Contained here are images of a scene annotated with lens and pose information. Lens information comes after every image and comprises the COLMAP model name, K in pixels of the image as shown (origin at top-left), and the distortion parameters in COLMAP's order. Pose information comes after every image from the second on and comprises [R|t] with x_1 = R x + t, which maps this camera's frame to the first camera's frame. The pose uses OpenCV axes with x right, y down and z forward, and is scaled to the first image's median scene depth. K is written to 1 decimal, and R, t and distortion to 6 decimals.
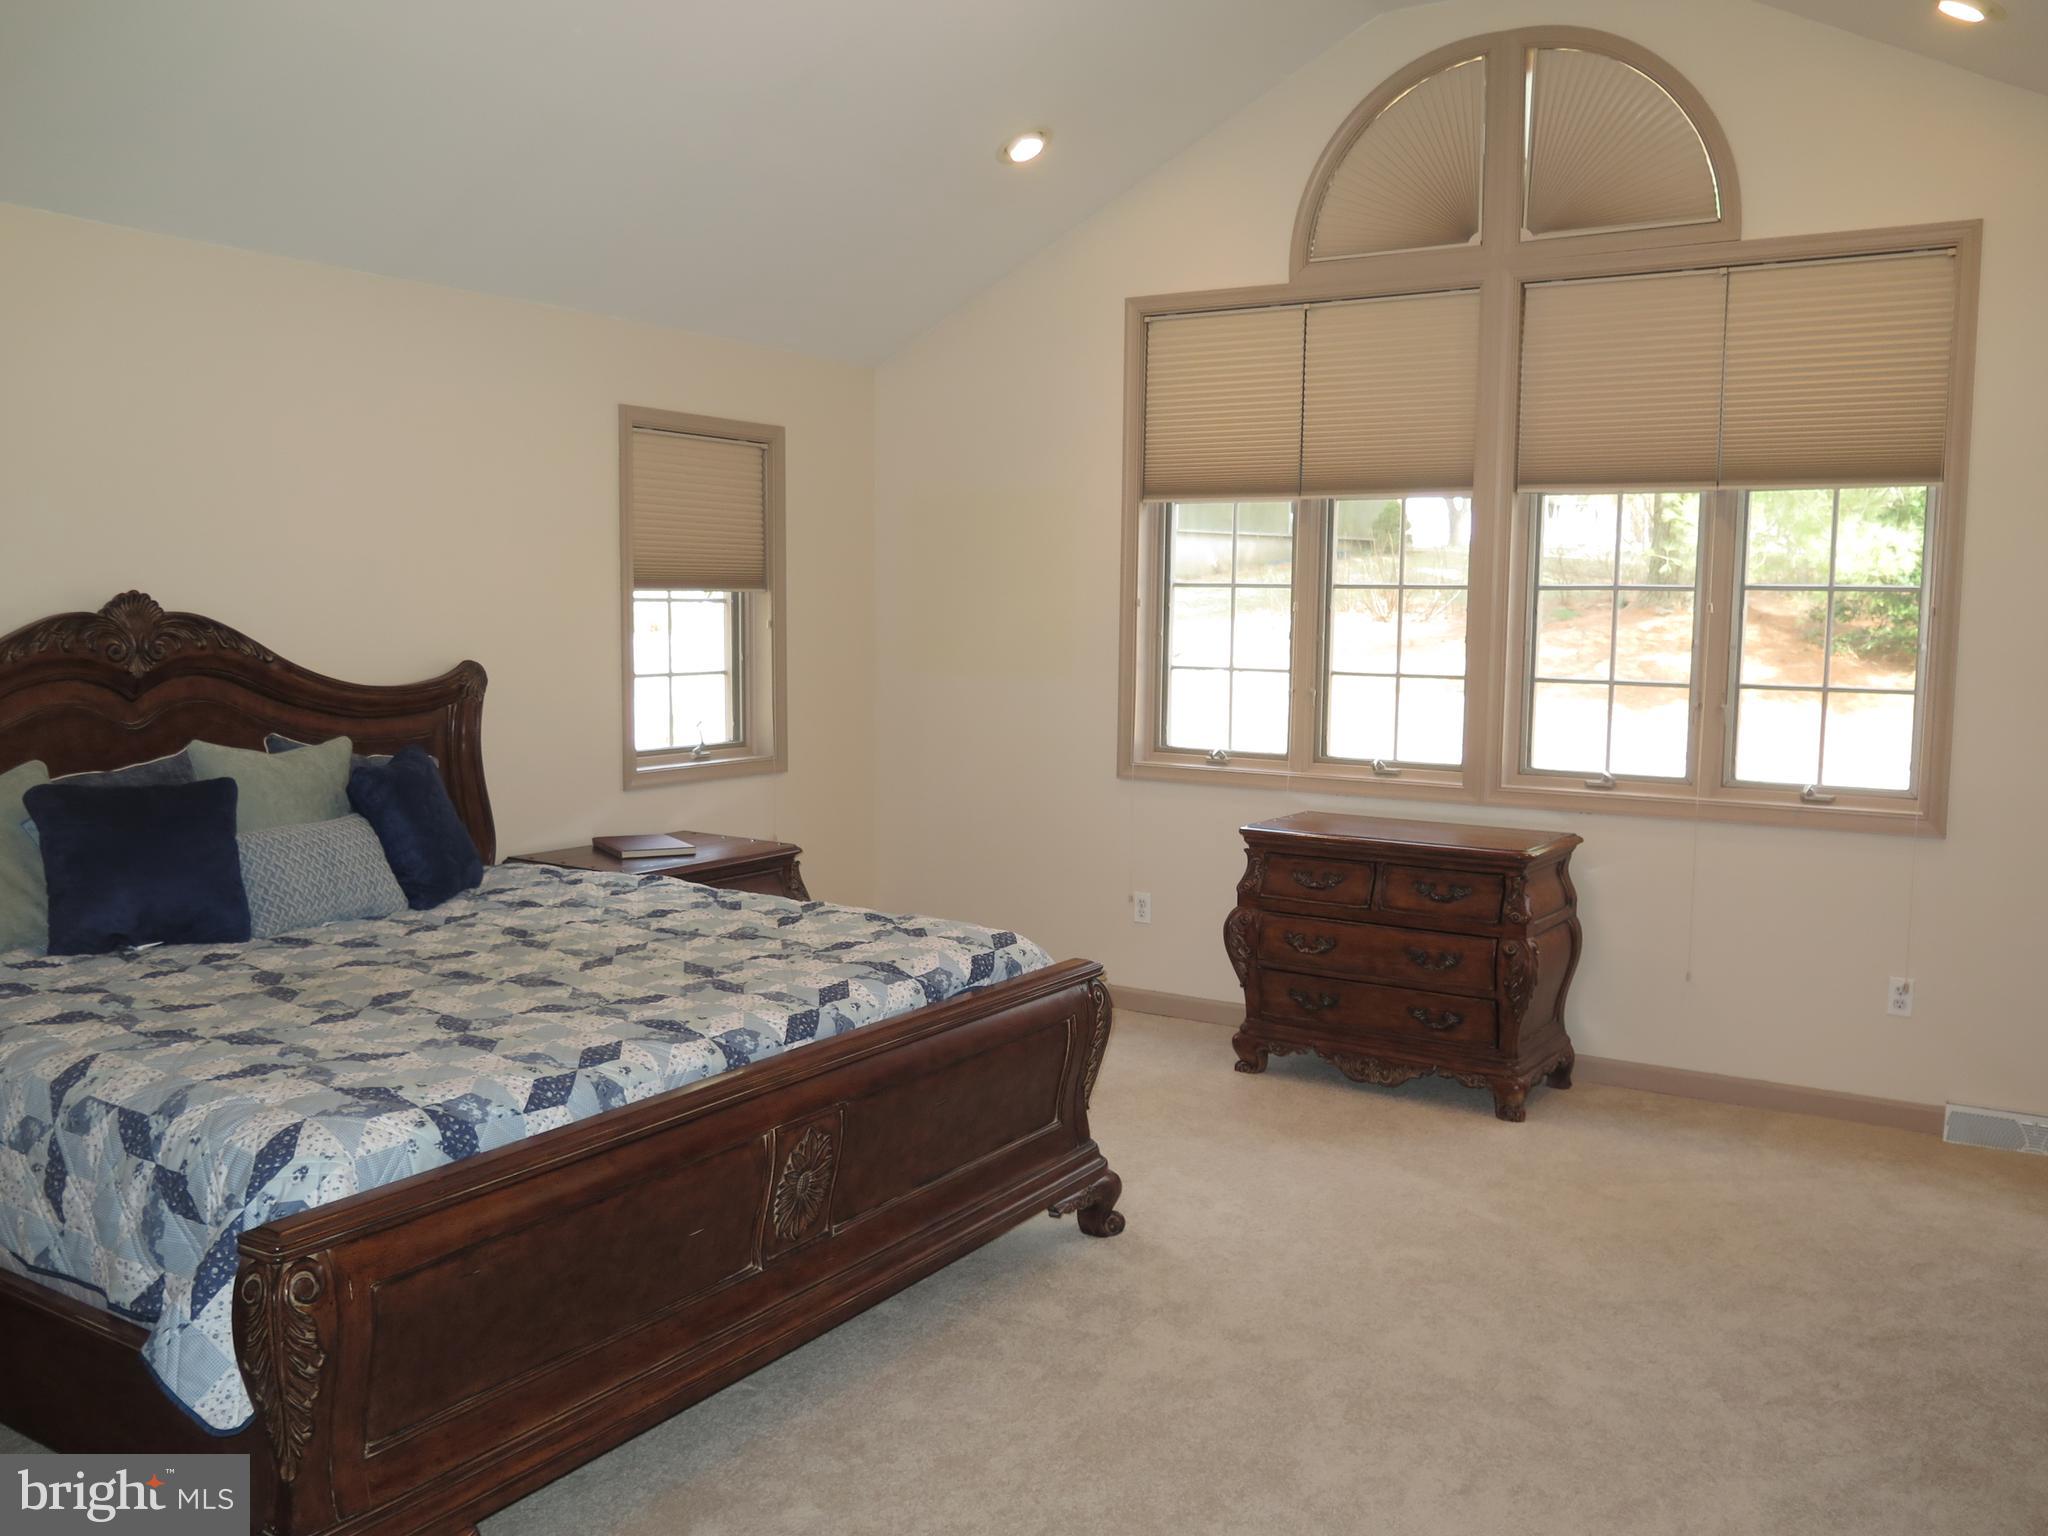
lens RADIAL K [[1712.9, 0, 1024.0], [0, 1712.9, 768.0], [0, 0, 1]] dist [-0.005198, -0.003604]
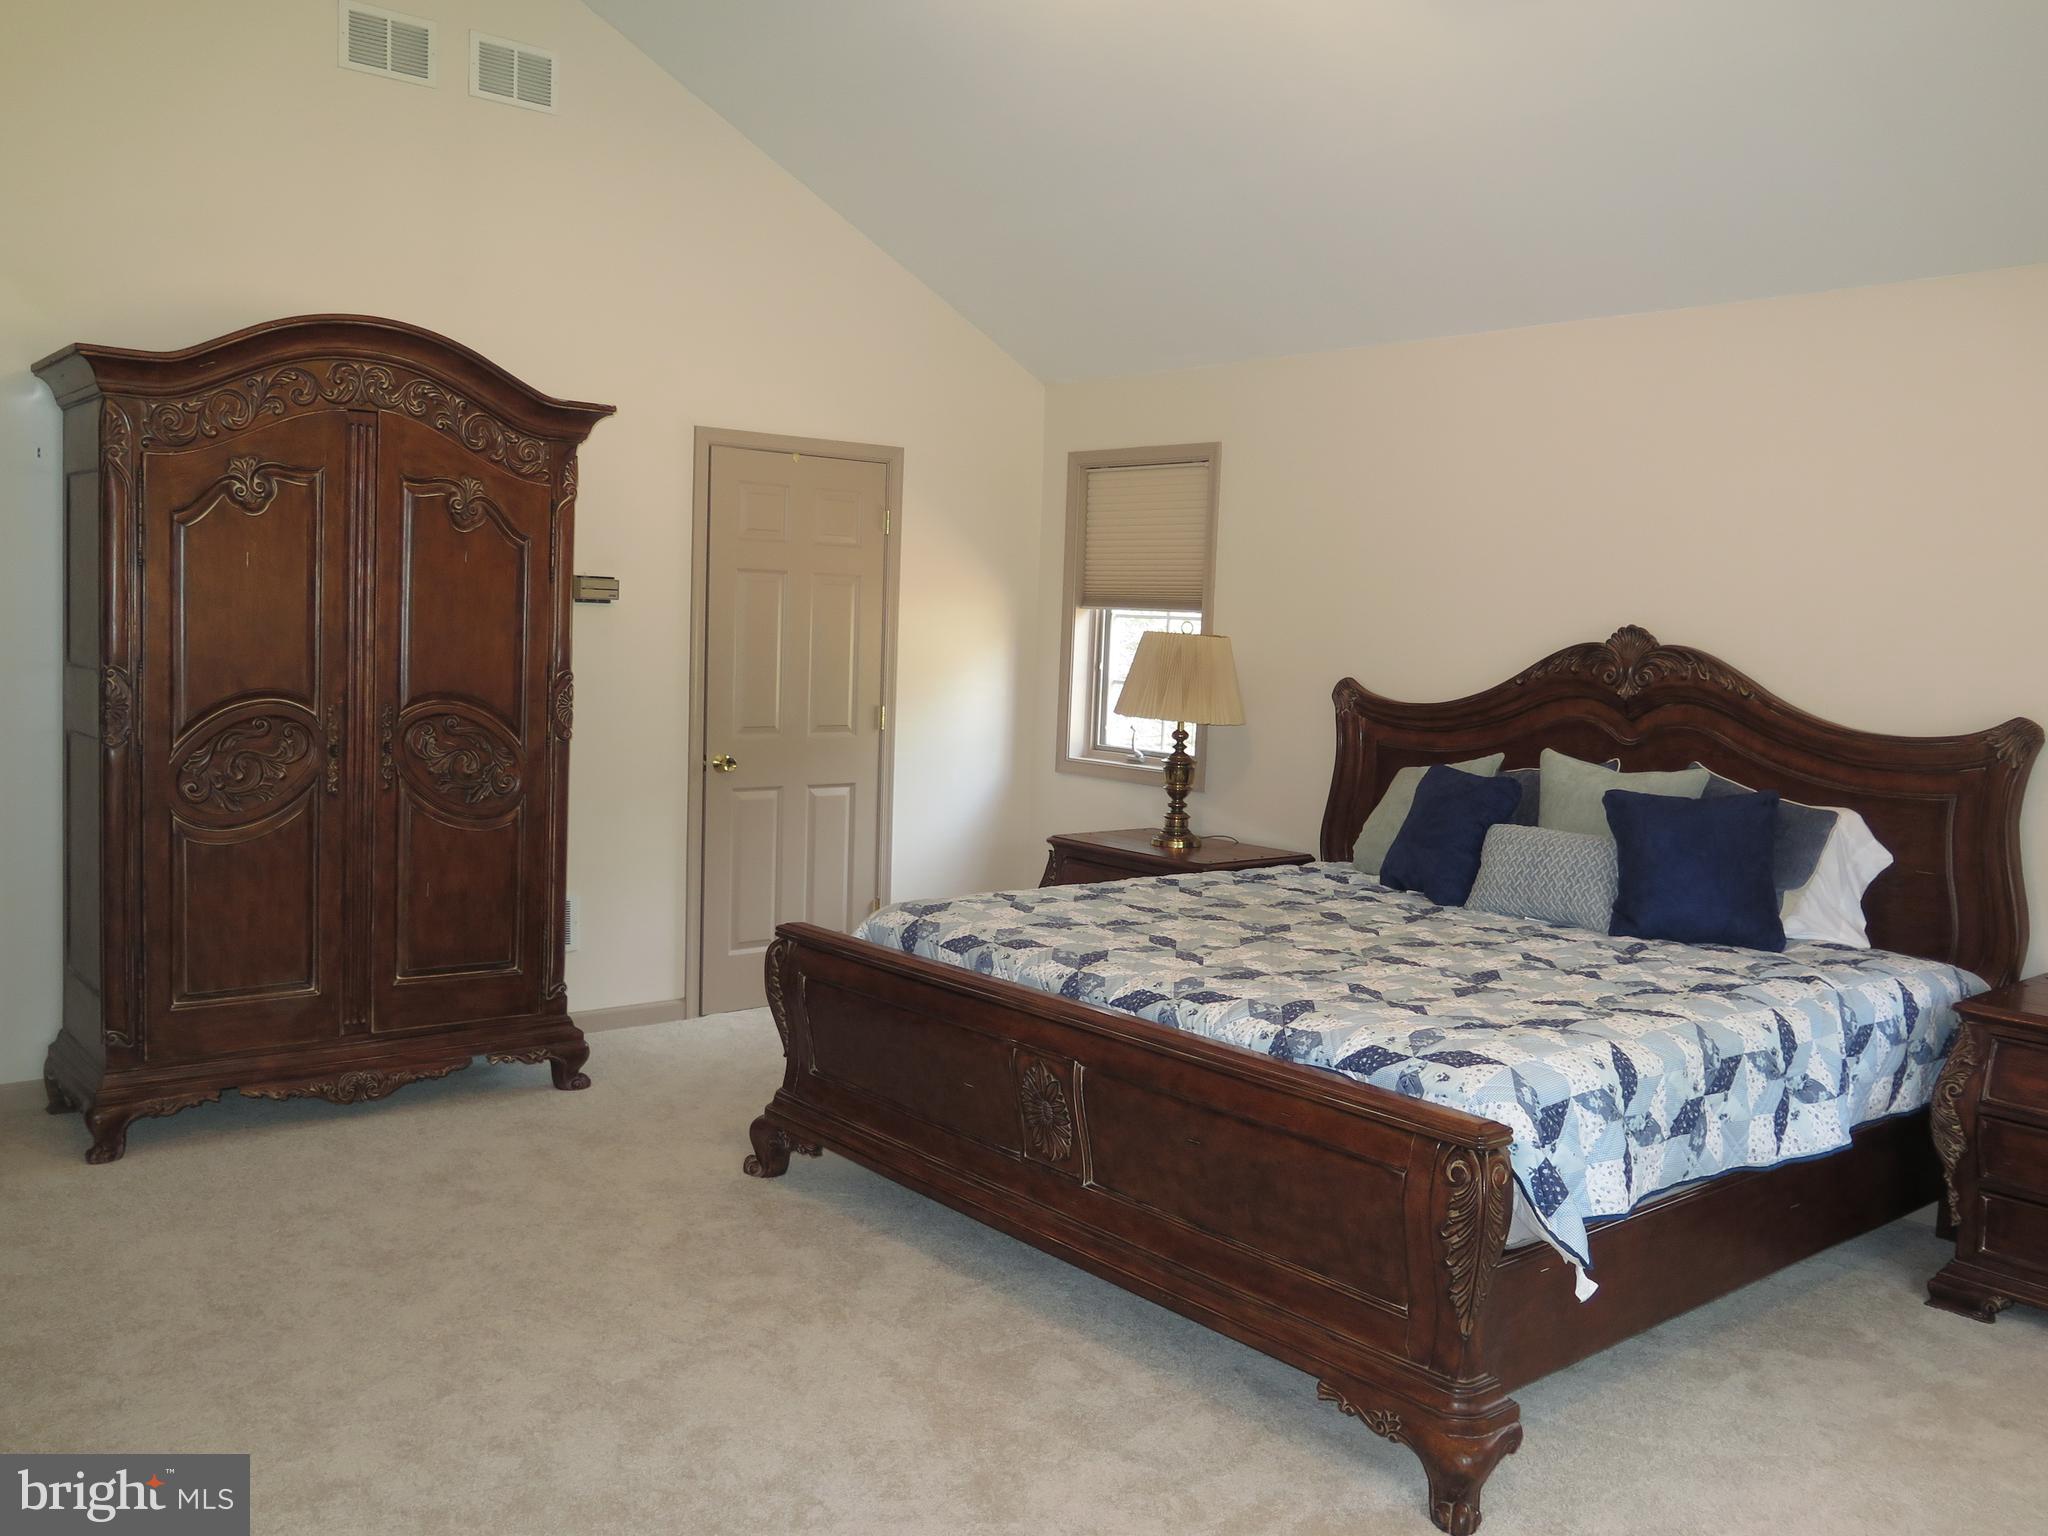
lens RADIAL K [[1712.9, 0, 1024.0], [0, 1712.9, 768.0], [0, 0, 1]] dist [-0.005198, -0.003604]
pose [[-0.303769, 0.061387, -0.950766, 0.726014], [-0.130572, 0.985824, 0.105368, -0.077974], [0.943756, 0.156151, -0.291447, 0.981188]]
